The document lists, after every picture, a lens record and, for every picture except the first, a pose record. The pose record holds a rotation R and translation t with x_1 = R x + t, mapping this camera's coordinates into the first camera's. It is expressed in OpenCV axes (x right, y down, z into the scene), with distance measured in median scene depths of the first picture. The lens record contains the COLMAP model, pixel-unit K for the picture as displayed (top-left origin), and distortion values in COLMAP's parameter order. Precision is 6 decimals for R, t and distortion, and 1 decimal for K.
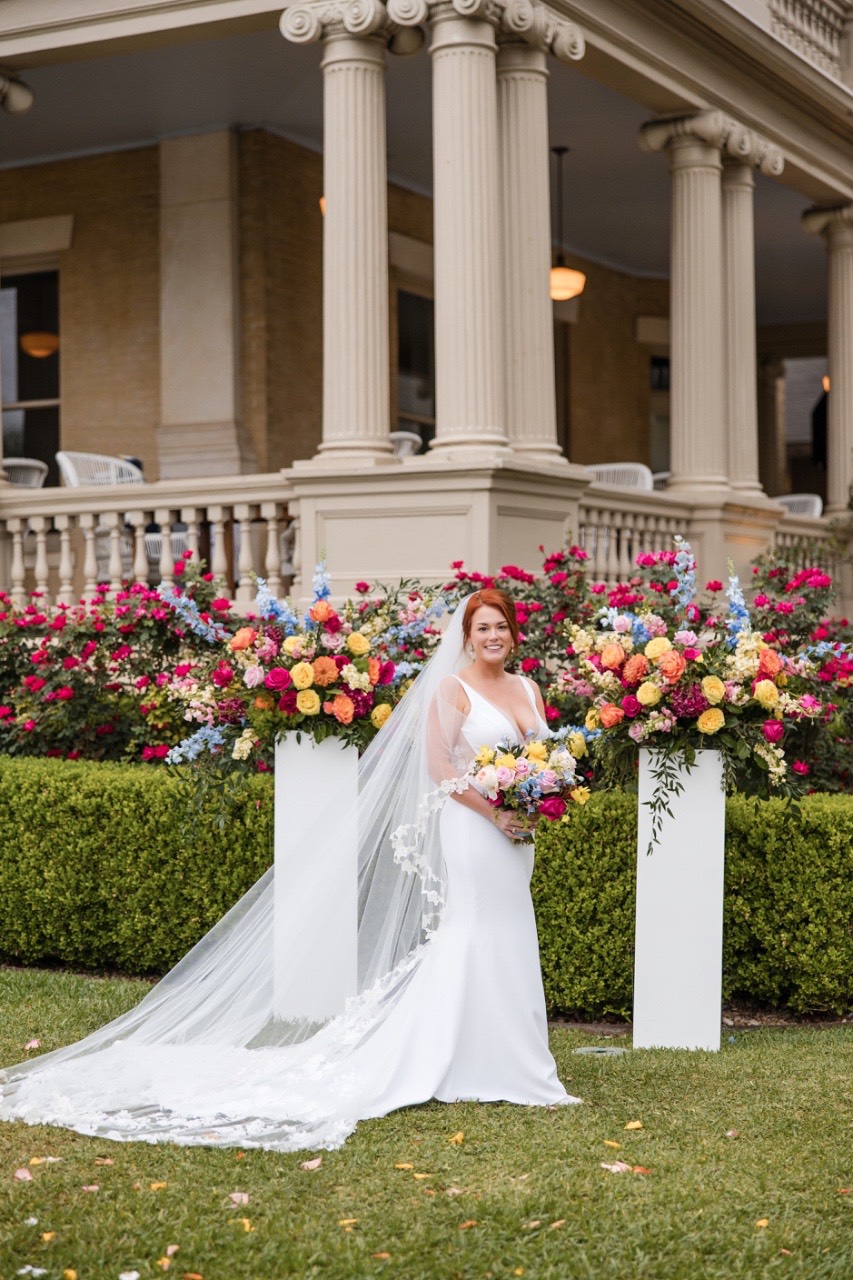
lens RADIAL K [[2147.9, 0, 401.0], [0, 2147.9, 667.5], [0, 0, 1]] dist [0.007474, 0.000000]
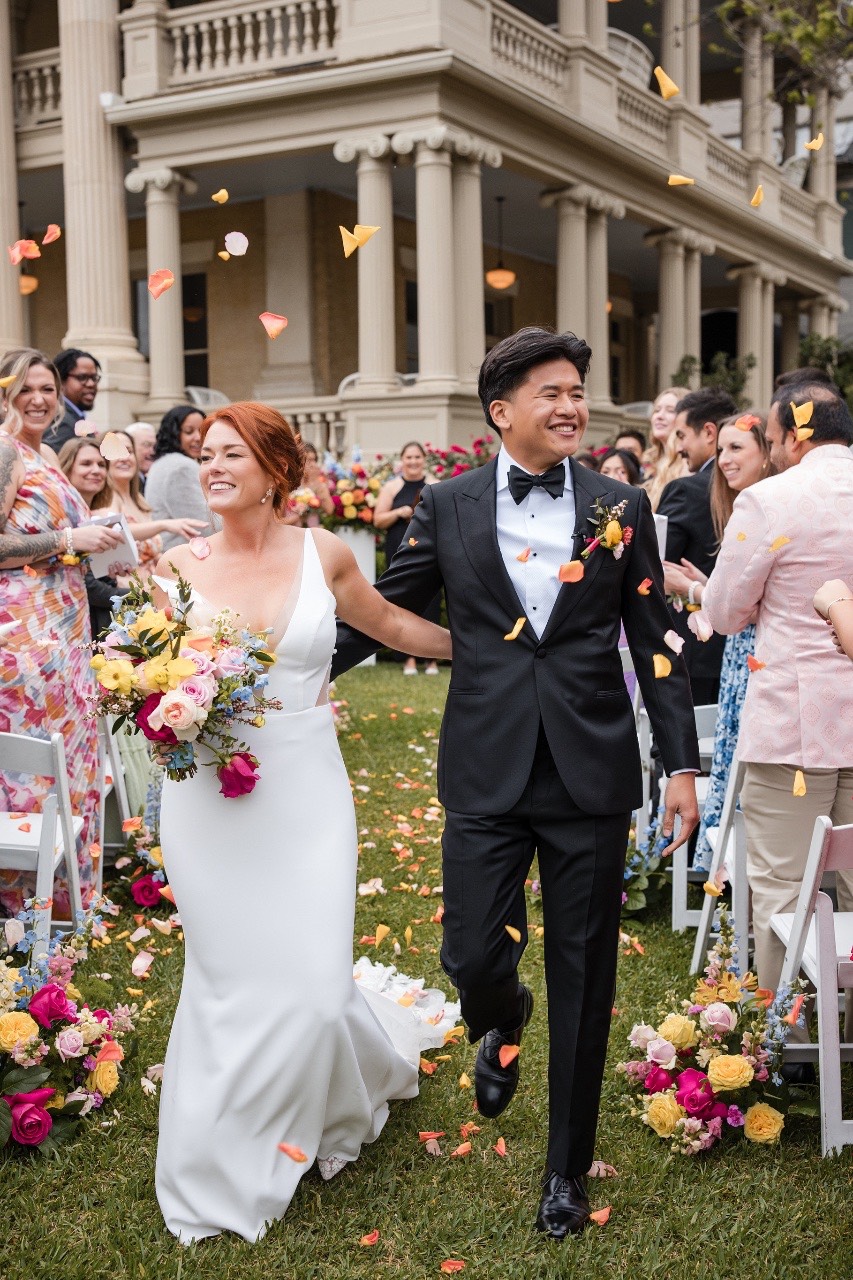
lens RADIAL K [[1503.7, 0, 385.2], [0, 1503.7, 625.7], [0, 0, 1]] dist [0.023140, 0.000000]
pose [[0.999657, -0.003215, -0.025990, 0.024679], [0.005055, 0.997459, 0.071067, 0.019833], [0.025695, -0.071174, 0.997133, -0.404648]]
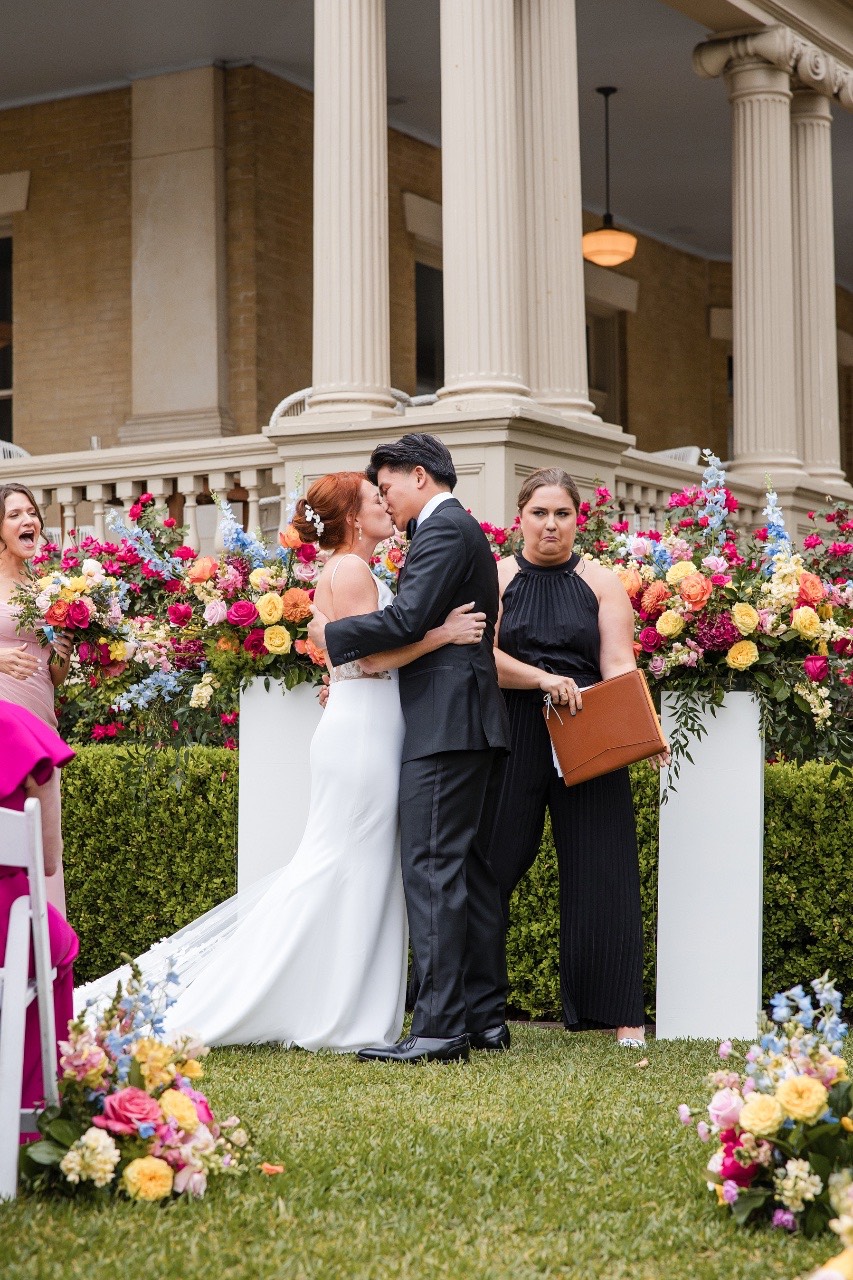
lens RADIAL K [[2665.6, 0, 388.8], [0, 2665.6, 647.0], [0, 0, 1]] dist [0.016285, 0.000000]
pose [[0.999749, -0.000791, -0.022388, 0.022367], [-0.000517, 0.998294, -0.058383, 0.071339], [0.022396, 0.058380, 0.998043, -0.059410]]
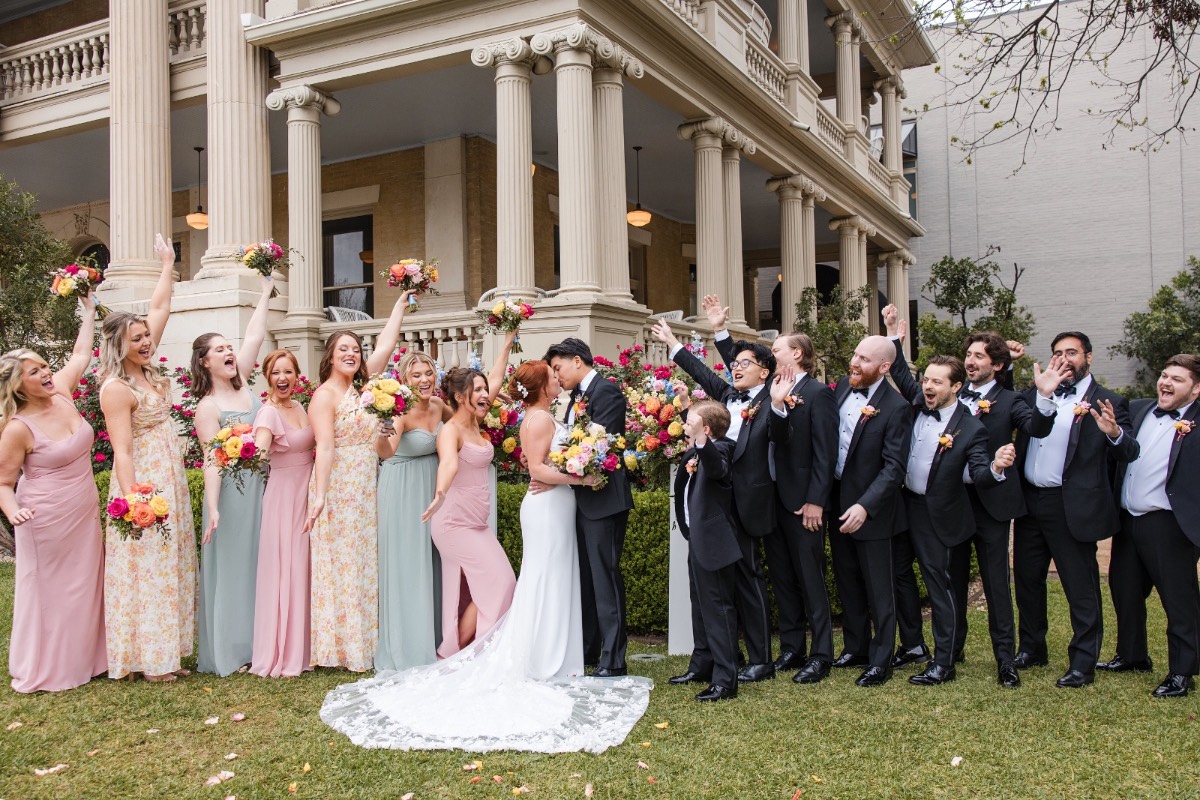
lens RADIAL K [[1018.5, 0, 590.3], [0, 1018.5, 395.5], [0, 0, 1]] dist [-0.004574, -0.006266]
pose [[0.999892, -0.008416, 0.012014, 0.037499], [0.008807, 0.999423, -0.032789, 0.010005], [-0.011732, 0.032891, 0.999390, 0.215966]]
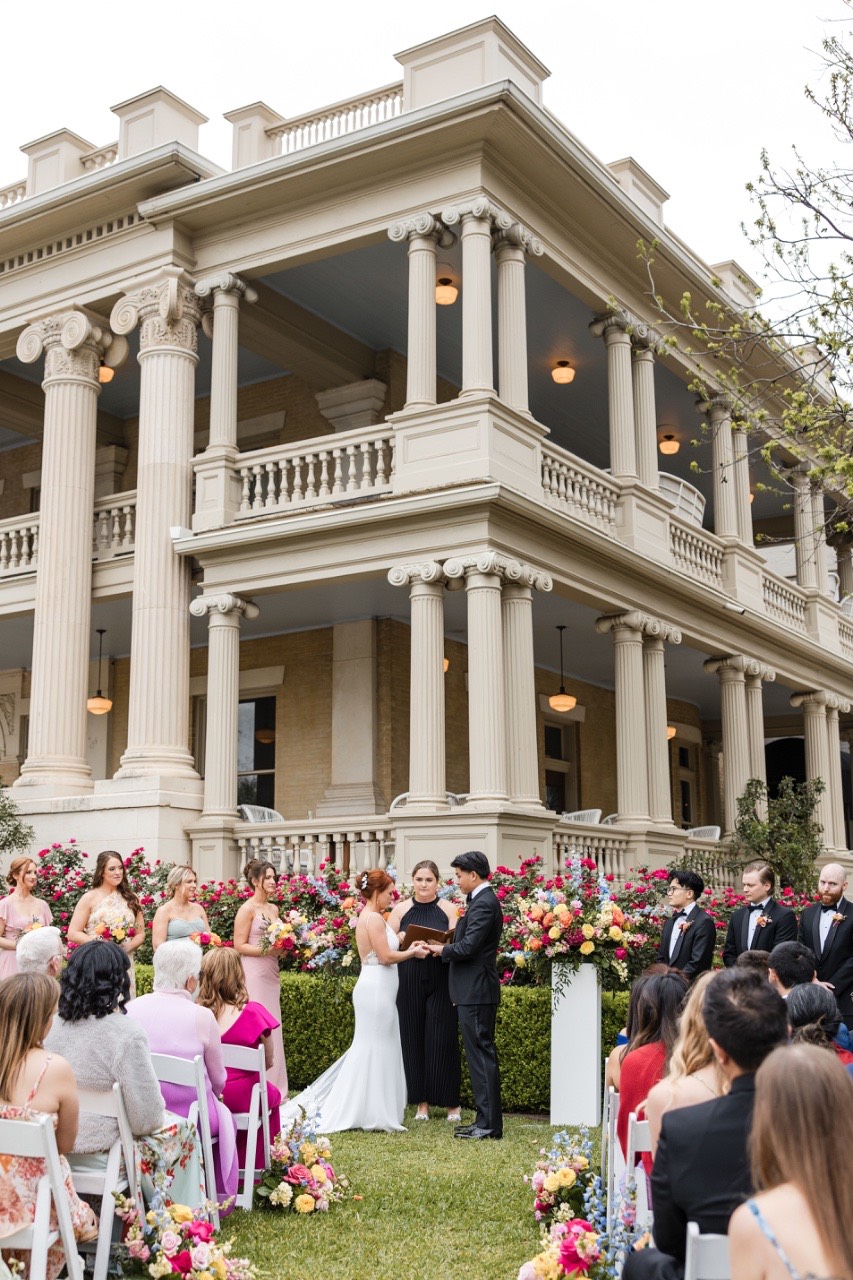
lens RADIAL K [[1424.9, 0, 385.6], [0, 1424.9, 658.9], [0, 0, 1]] dist [-0.011465, 0.000000]
pose [[0.995876, -0.006970, -0.090451, 0.069025], [-0.010548, 0.981385, -0.191761, 0.014861], [0.090104, 0.191925, 0.977265, -0.264168]]
